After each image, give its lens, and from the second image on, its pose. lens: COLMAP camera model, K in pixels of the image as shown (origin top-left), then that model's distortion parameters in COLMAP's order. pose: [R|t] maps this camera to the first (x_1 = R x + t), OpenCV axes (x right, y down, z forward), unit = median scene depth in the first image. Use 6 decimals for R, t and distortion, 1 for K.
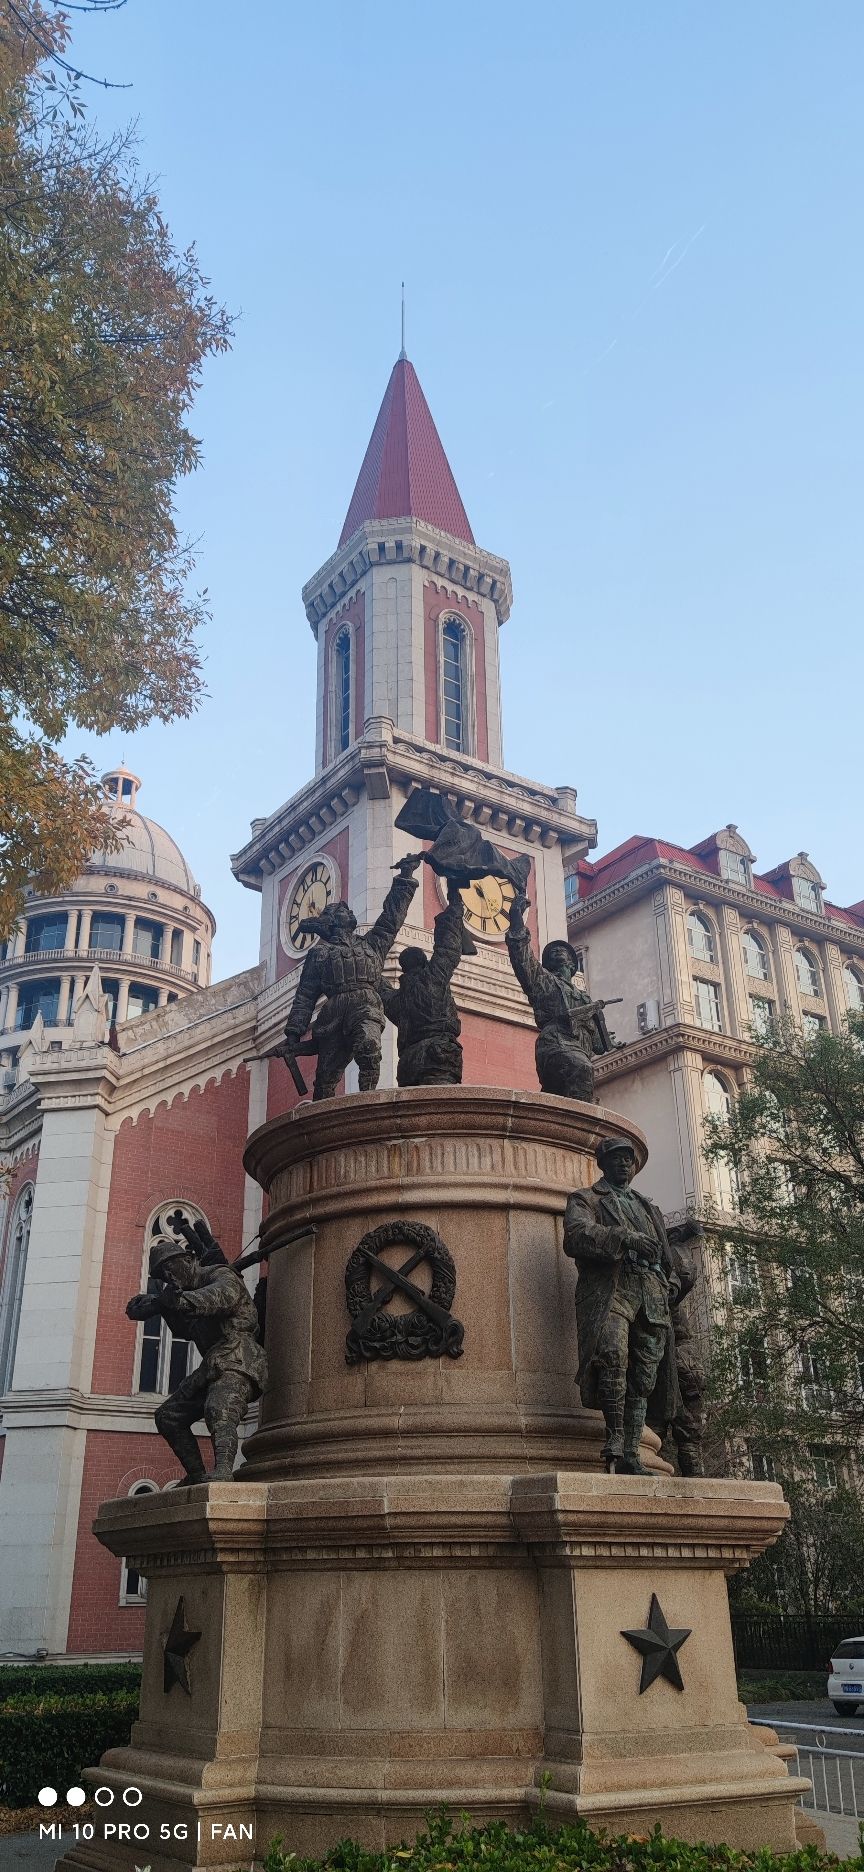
lens RADIAL K [[1382.5, 0, 432.0], [0, 1382.5, 936.0], [0, 0, 1]] dist [0.079717, -0.092526]
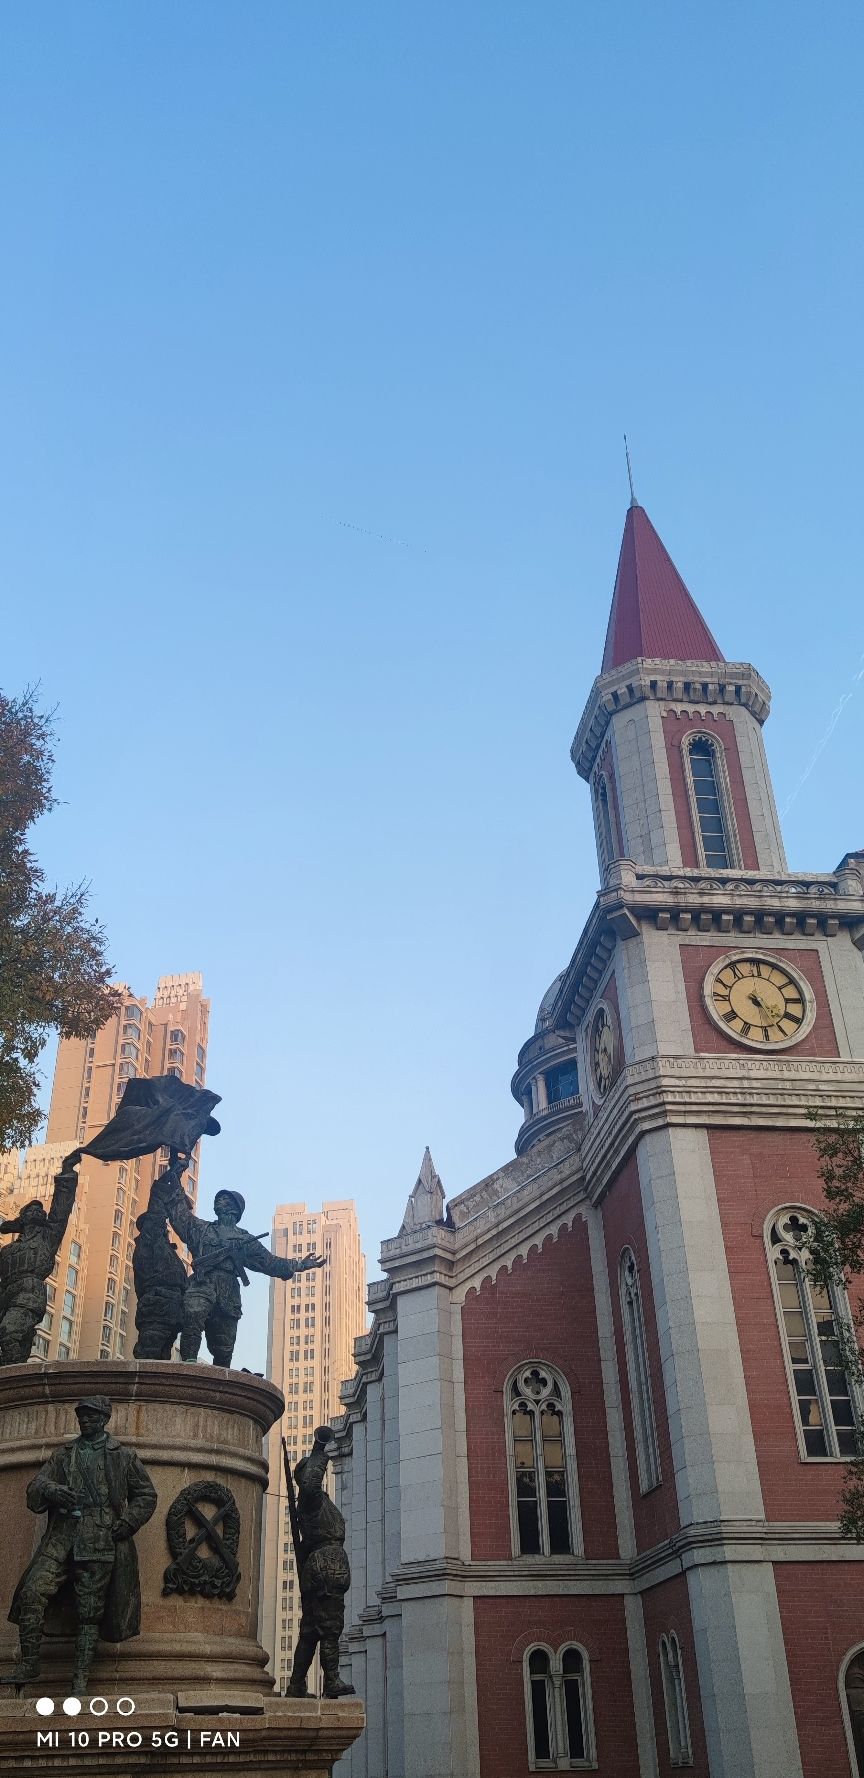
lens RADIAL K [[1377.0, 0, 432.0], [0, 1377.0, 889.0], [0, 0, 1]] dist [0.071616, -0.099613]
pose [[0.879697, -0.265596, -0.394452, 0.255735], [0.221075, 0.962819, -0.155257, -0.007317], [0.421022, 0.049376, 0.905706, -0.001041]]
